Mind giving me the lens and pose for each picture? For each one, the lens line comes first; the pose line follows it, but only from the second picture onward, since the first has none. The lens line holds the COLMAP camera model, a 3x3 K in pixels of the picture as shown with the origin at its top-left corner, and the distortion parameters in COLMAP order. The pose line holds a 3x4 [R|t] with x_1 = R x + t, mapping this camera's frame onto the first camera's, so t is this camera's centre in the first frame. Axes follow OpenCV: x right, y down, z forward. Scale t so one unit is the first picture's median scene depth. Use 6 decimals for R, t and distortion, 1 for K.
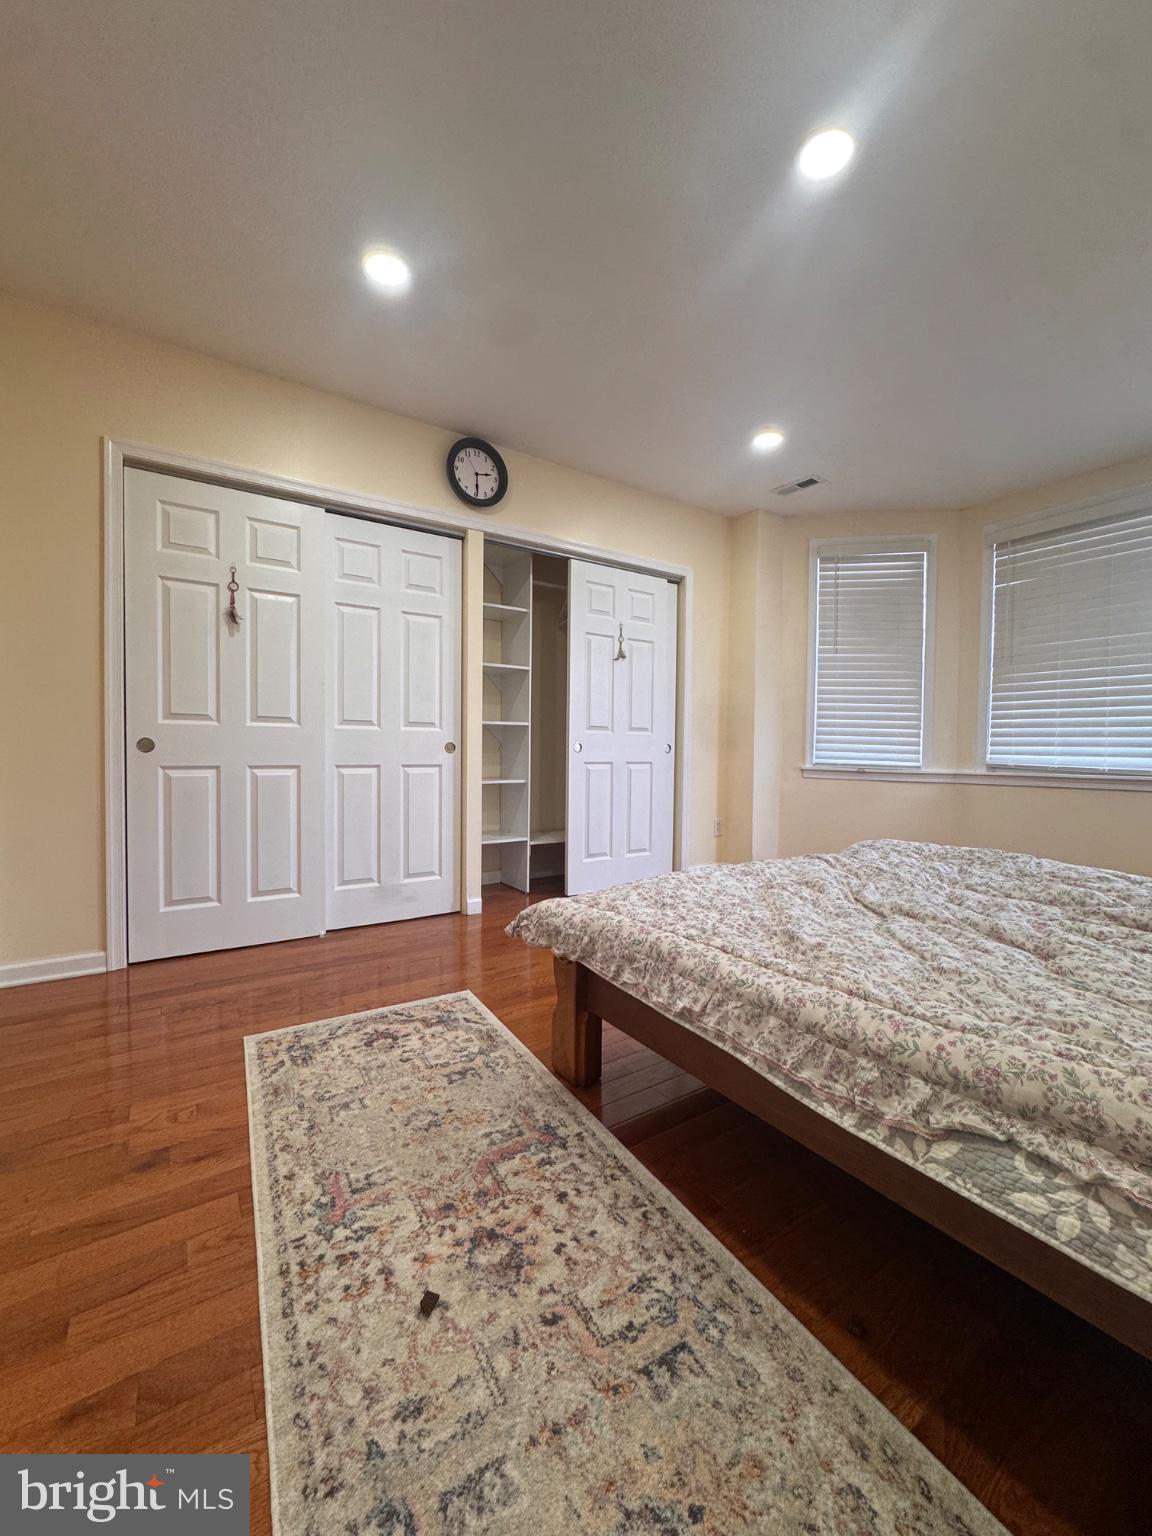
lens RADIAL K [[615.8, 0, 577.4], [0, 615.8, 766.2], [0, 0, 1]] dist [-0.000508, 0.000443]
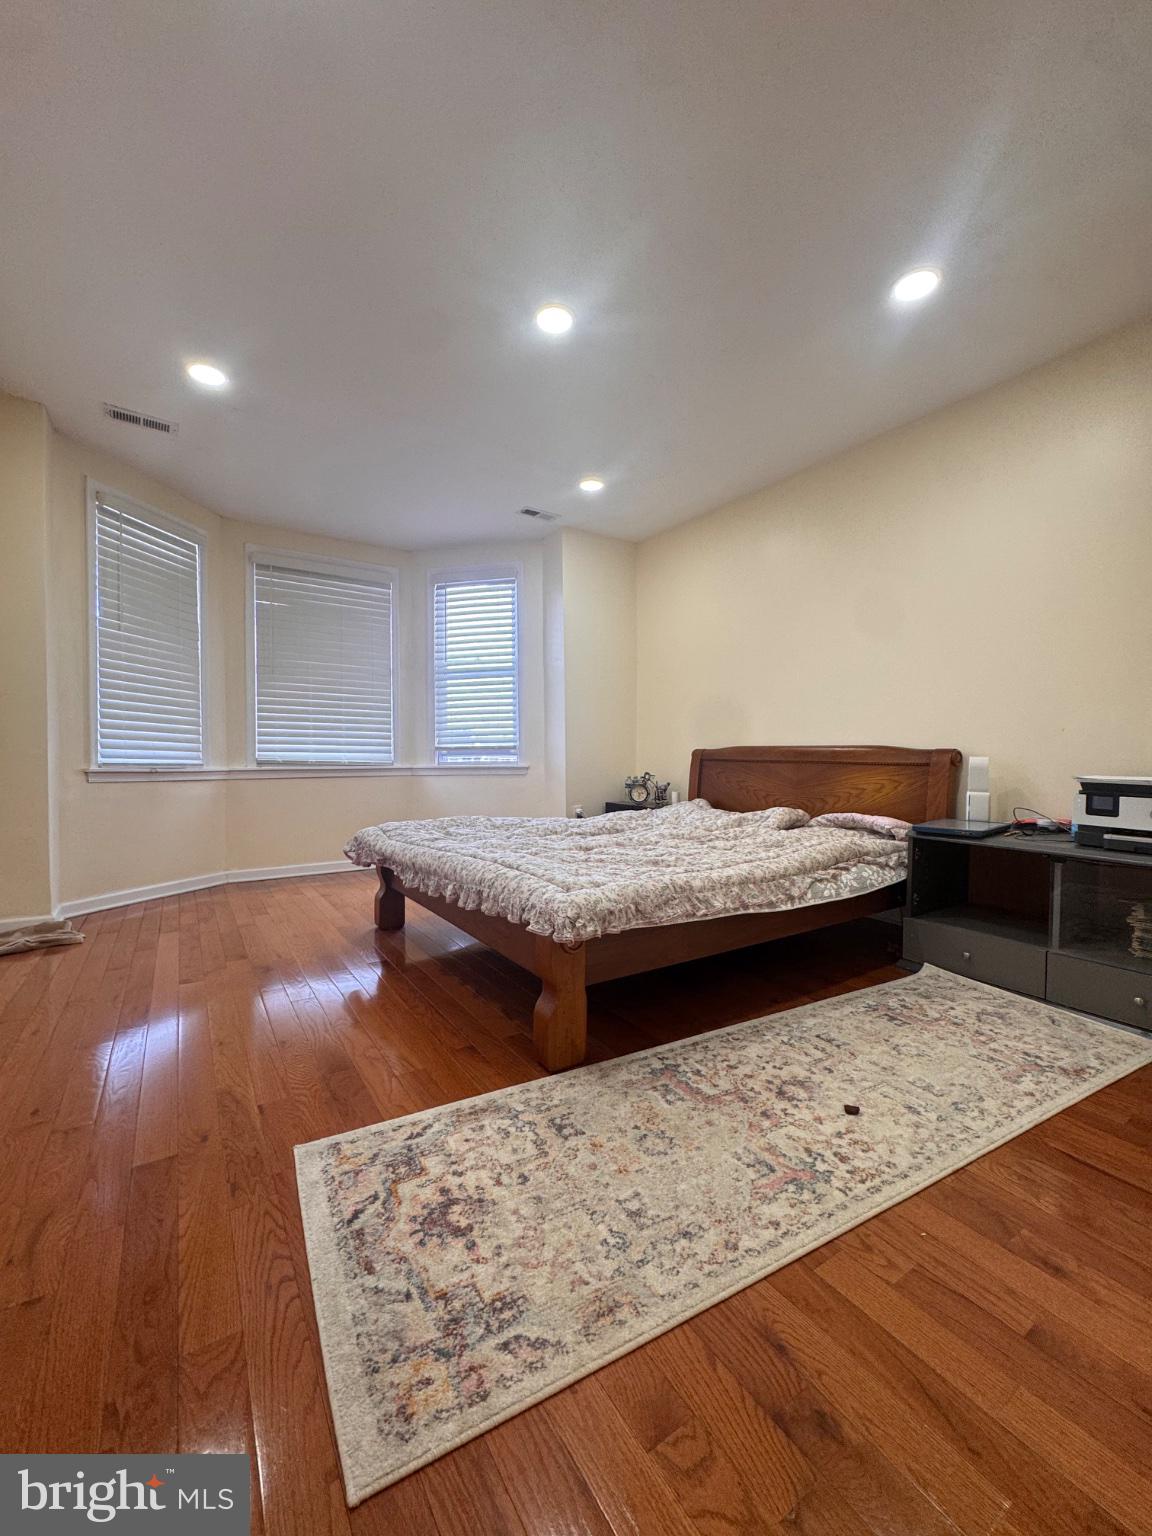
lens RADIAL K [[615.8, 0, 577.4], [0, 615.8, 766.2], [0, 0, 1]] dist [-0.000508, 0.000443]
pose [[0.014939, -0.026782, 0.999530, -1.227572], [0.026629, 0.999297, 0.026377, -0.019231], [-0.999534, 0.026222, 0.015641, 1.149757]]
